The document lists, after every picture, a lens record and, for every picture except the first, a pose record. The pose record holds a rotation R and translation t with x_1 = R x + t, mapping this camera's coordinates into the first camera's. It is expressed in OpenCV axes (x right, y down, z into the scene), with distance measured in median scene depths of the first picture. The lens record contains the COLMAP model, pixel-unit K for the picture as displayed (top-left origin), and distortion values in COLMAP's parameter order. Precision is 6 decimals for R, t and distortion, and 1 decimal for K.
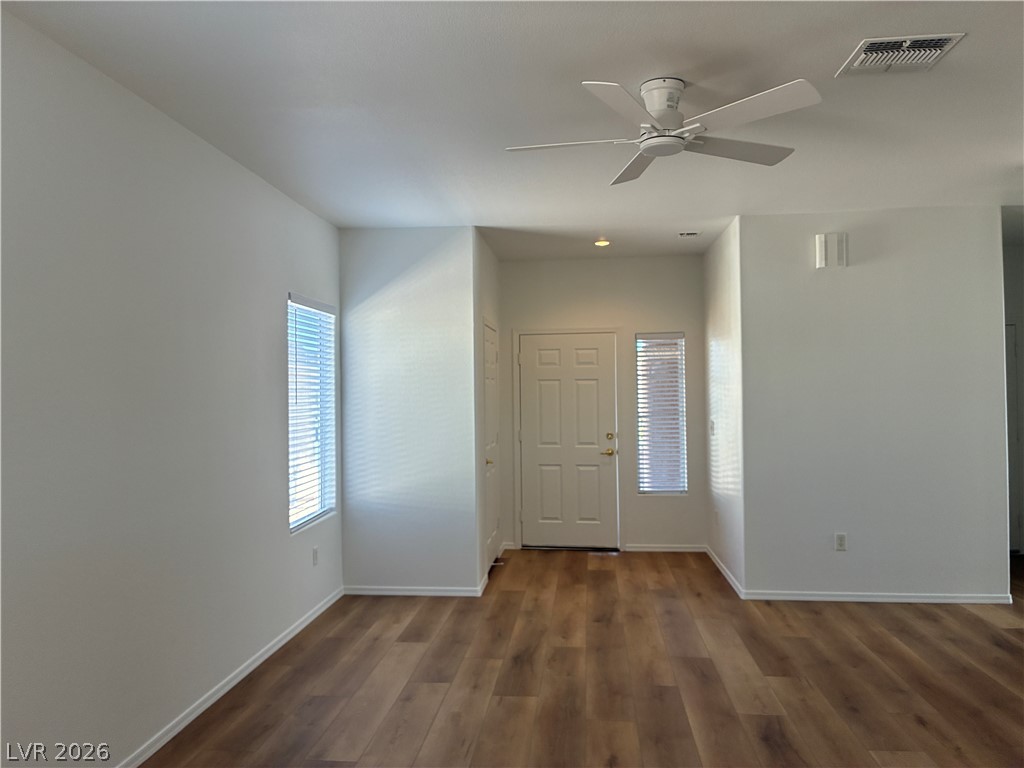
lens RADIAL K [[783.9, 0, 512.2], [0, 783.9, 376.3], [0, 0, 1]] dist [0.044806, -0.053628]
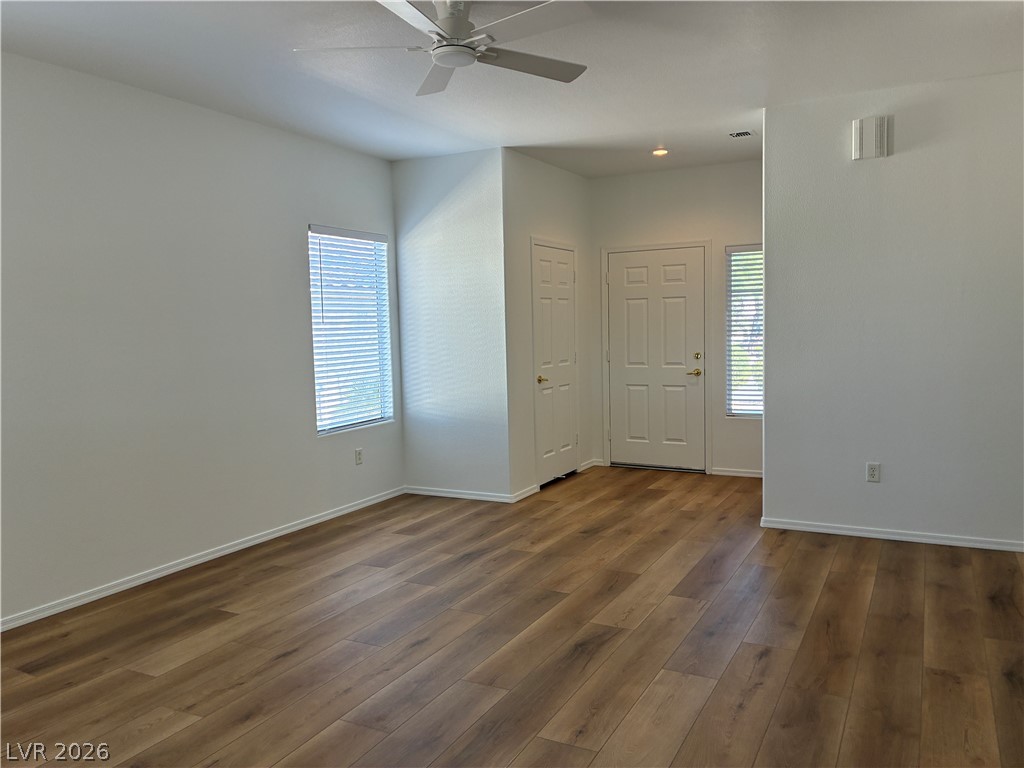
lens RADIAL K [[783.9, 0, 525.2], [0, 783.9, 377.1], [0, 0, 1]] dist [0.044806, -0.053628]
pose [[0.929047, 0.015108, -0.369653, 0.379717], [0.020701, 0.995478, 0.092712, 0.011639], [0.369382, -0.093786, 0.924533, 0.041404]]
